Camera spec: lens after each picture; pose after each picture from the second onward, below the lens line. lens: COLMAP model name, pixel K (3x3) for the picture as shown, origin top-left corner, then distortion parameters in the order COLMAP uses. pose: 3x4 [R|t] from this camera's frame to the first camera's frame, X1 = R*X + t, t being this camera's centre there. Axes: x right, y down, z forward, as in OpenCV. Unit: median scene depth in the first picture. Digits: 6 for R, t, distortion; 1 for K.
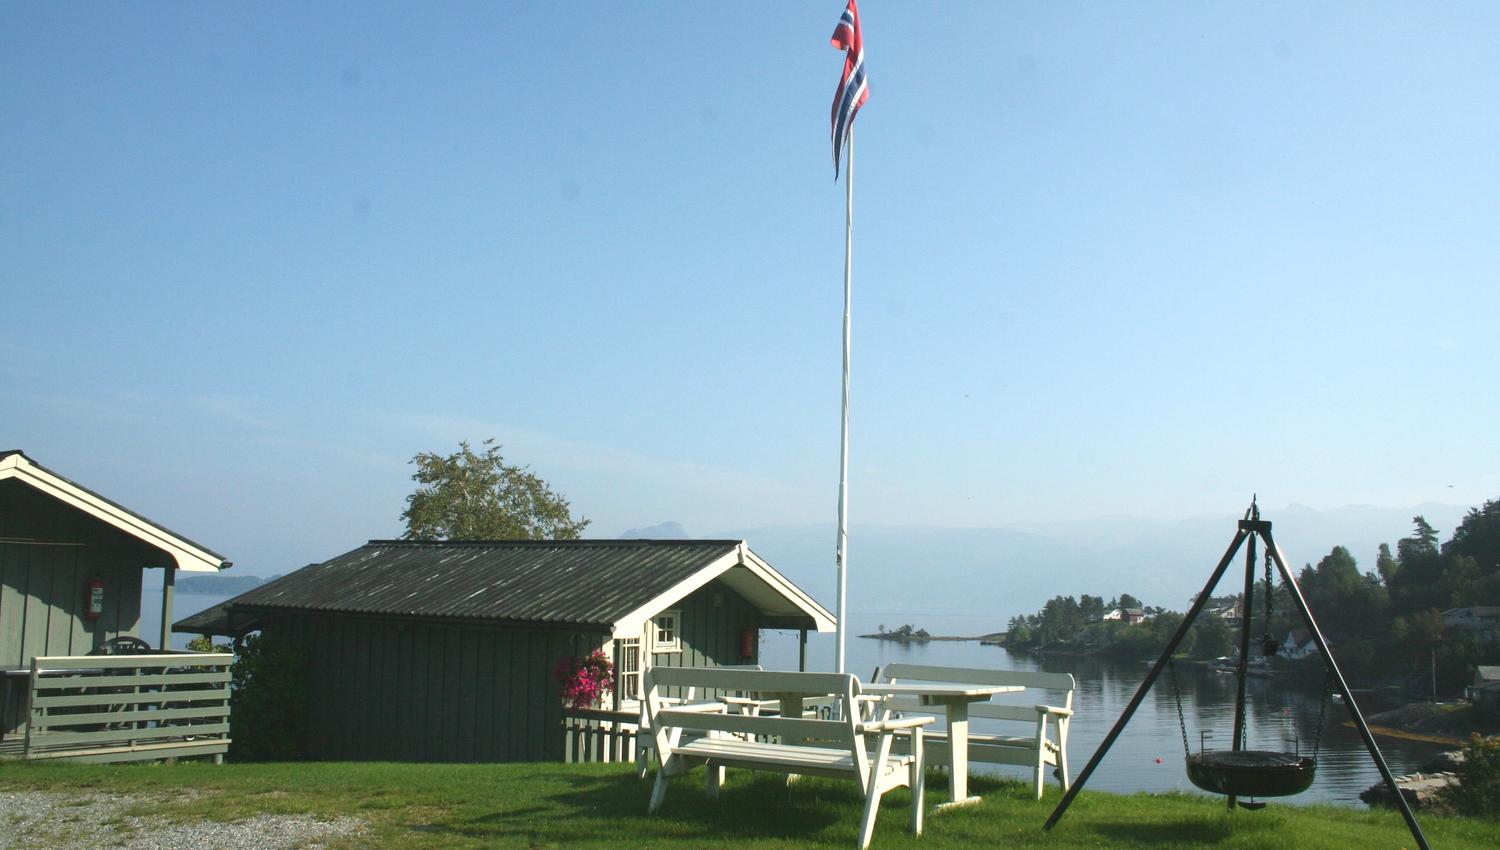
lens RADIAL K [[1250.0, 0, 742.1], [0, 1250.0, 445.2], [0, 0, 1]] dist [-0.170444, 0.183466]
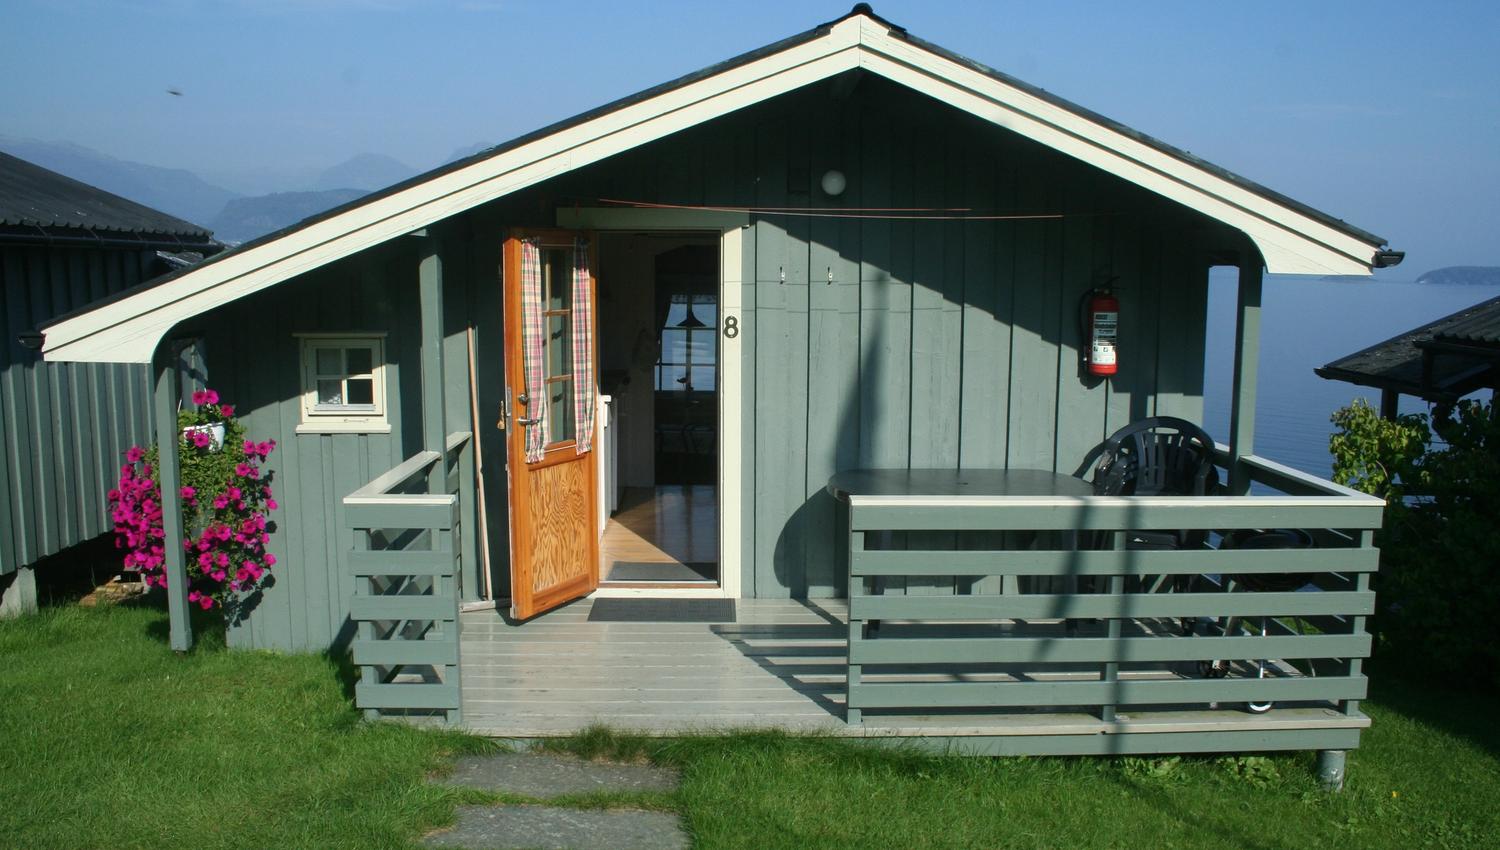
lens RADIAL K [[1250.0, 0, 742.1], [0, 1250.0, 445.2], [0, 0, 1]] dist [-0.170444, 0.183466]
pose [[0.581945, 0.103883, -0.806566, -0.200716], [0.102775, 0.974460, 0.199661, 0.052125], [0.806708, -0.199086, 0.556406, 0.541904]]
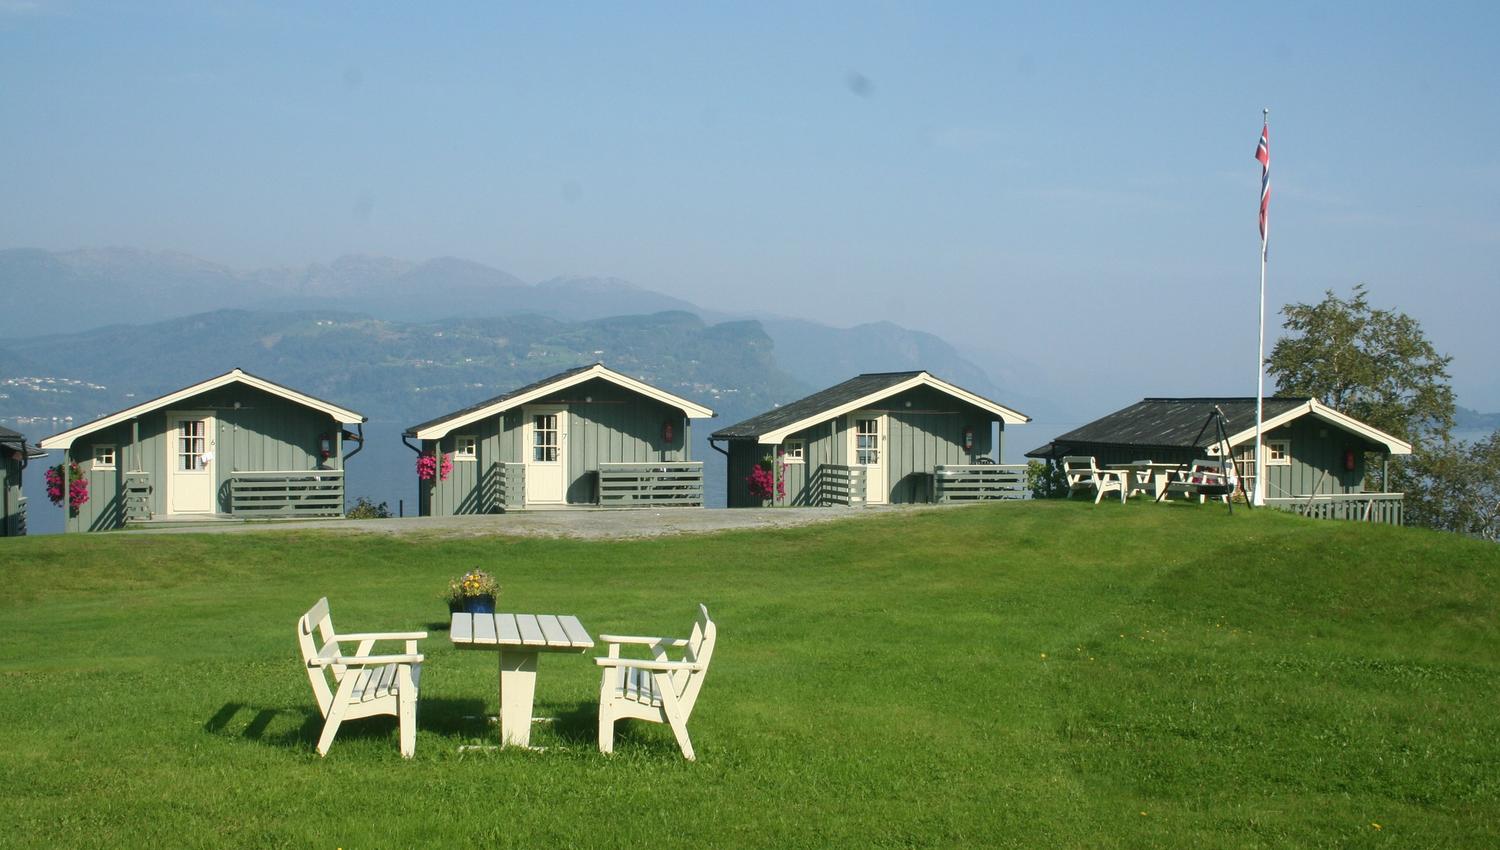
lens RADIAL K [[1865.1, 0, 750.0], [0, 1865.1, 425.0], [0, 0, 1]] dist [-0.019450, -0.061873]
pose [[0.761404, -0.012546, -0.648156, 1.039792], [0.090446, 0.992090, 0.087046, -0.171578], [0.641937, -0.124900, 0.756516, -1.365017]]
